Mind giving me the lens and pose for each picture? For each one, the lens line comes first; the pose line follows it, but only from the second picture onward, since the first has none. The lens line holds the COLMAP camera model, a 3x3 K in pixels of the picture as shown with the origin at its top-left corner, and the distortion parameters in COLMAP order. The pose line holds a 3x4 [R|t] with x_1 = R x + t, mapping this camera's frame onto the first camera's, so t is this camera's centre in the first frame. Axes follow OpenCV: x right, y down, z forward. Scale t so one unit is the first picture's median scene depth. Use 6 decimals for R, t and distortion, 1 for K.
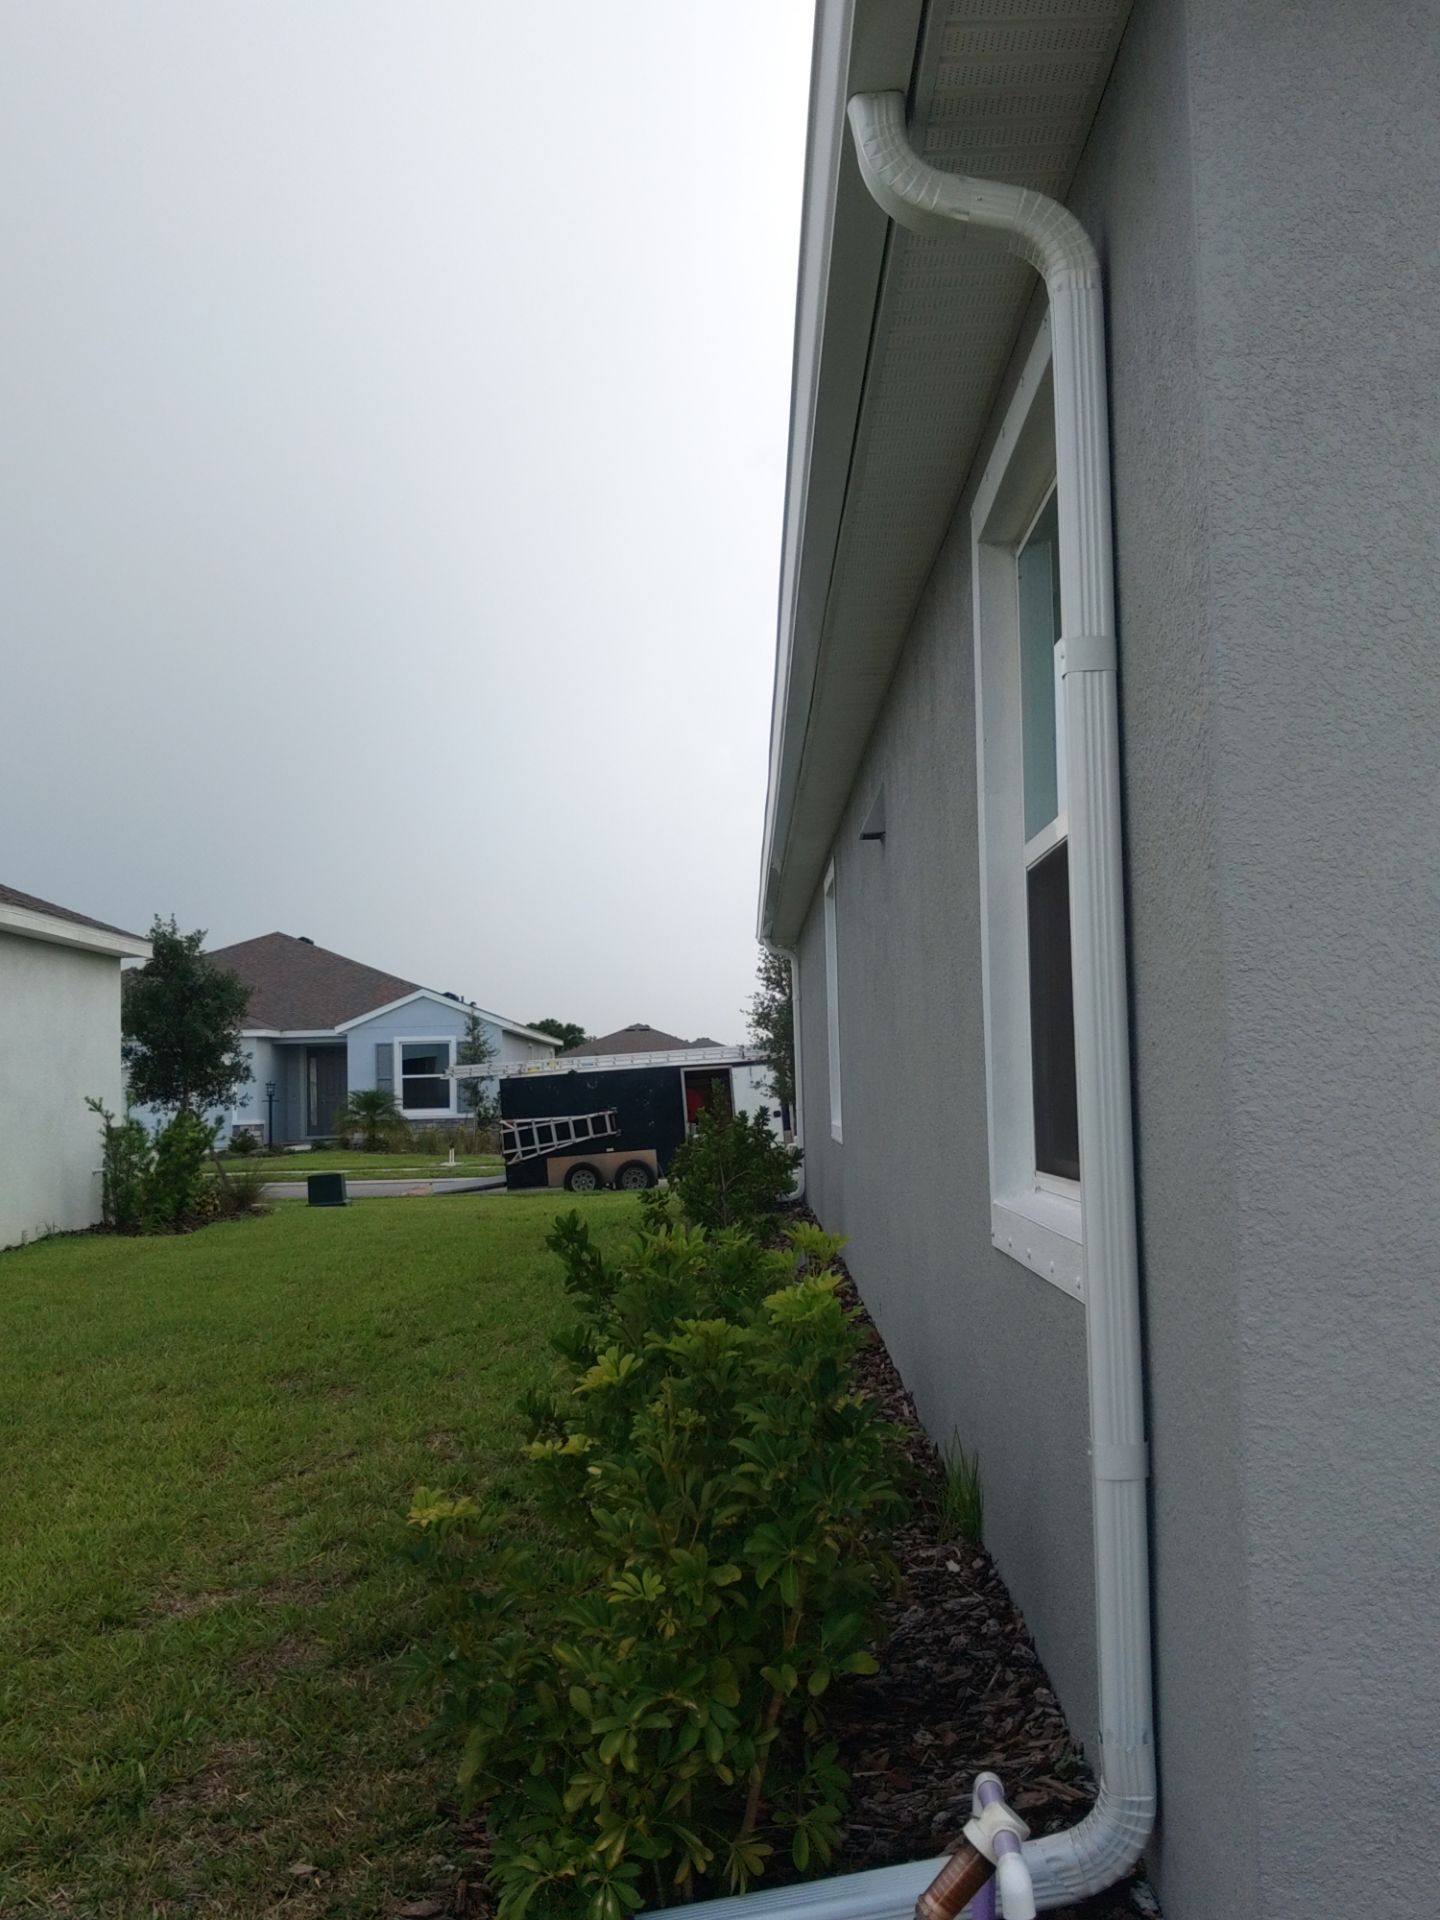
lens RADIAL K [[2037.2, 0, 720.0], [0, 2037.2, 960.0], [0, 0, 1]] dist [0.006810, -0.047015]
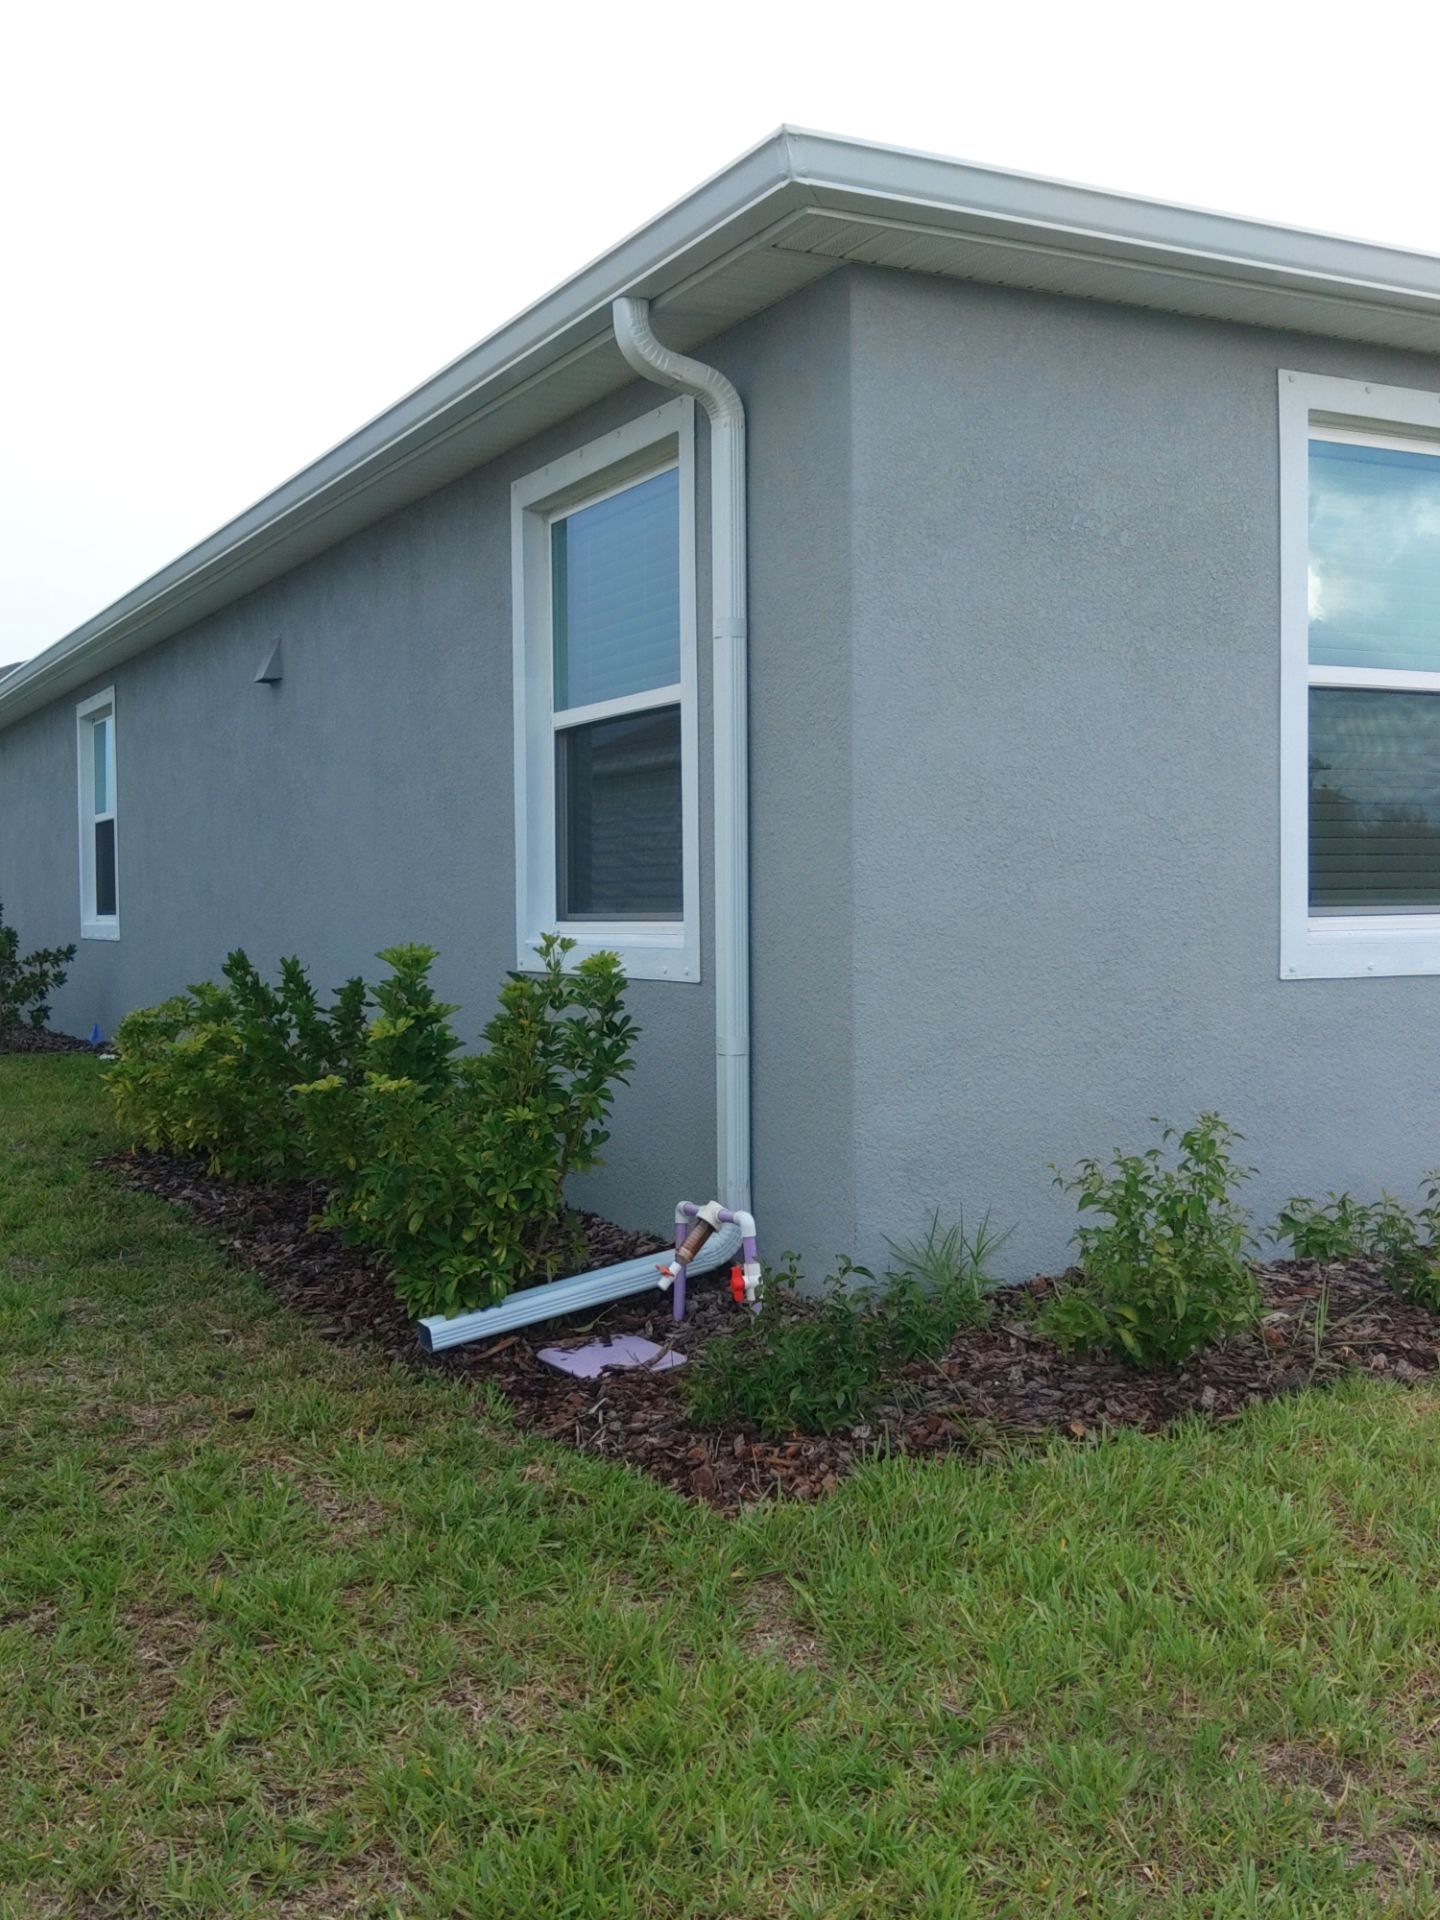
lens RADIAL K [[2021.3, 0, 716.9], [0, 2021.3, 938.9], [0, 0, 1]] dist [0.290152, -1.175431]
pose [[0.885158, 0.005532, 0.465259, -0.734215], [-0.039175, 0.997265, 0.062674, 0.021681], [-0.463639, -0.073703, 0.882953, -0.707838]]
